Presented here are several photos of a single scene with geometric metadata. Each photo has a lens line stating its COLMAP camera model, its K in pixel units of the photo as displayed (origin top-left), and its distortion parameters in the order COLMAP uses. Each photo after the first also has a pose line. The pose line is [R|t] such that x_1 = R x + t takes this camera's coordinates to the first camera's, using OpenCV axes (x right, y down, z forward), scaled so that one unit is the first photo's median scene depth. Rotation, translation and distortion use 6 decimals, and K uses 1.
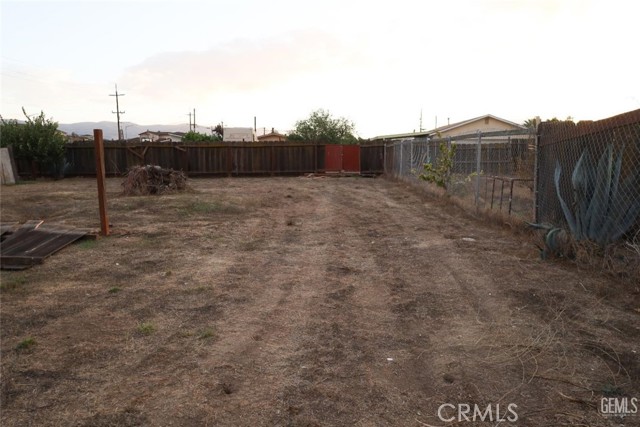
lens RADIAL K [[440.3, 0, 320.0], [0, 440.3, 213.5], [0, 0, 1]] dist [-0.004293, 0.000338]
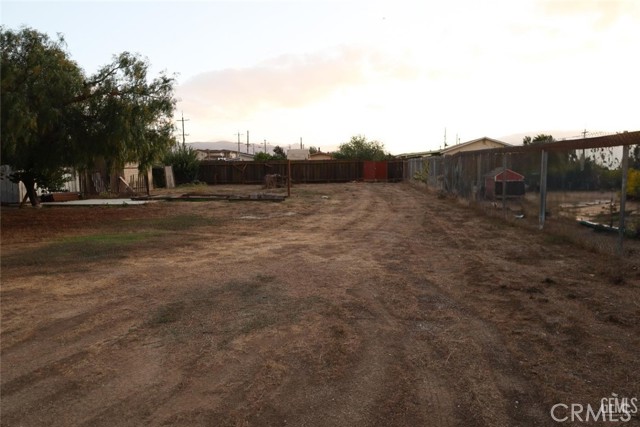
lens RADIAL K [[440.3, 0, 320.0], [0, 440.3, 213.5], [0, 0, 1]] dist [-0.004293, 0.000338]
pose [[0.997281, -0.003487, -0.073615, -0.017905], [0.001127, 0.999485, -0.032070, 0.046483], [0.073689, 0.031899, 0.996771, -0.338444]]
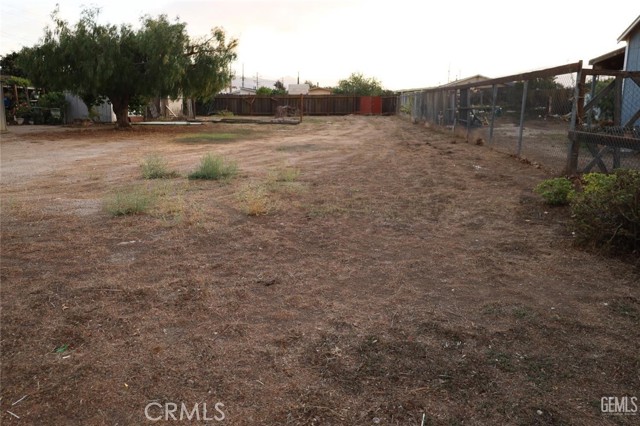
lens RADIAL K [[478.8, 0, 277.6], [0, 478.8, 194.6], [0, 0, 1]] dist [-0.001254, -0.000043]
pose [[0.989094, 0.031312, -0.143917, -0.018102], [-0.024000, 0.998345, 0.052266, 0.085521], [0.145316, -0.048242, 0.988209, -0.577483]]
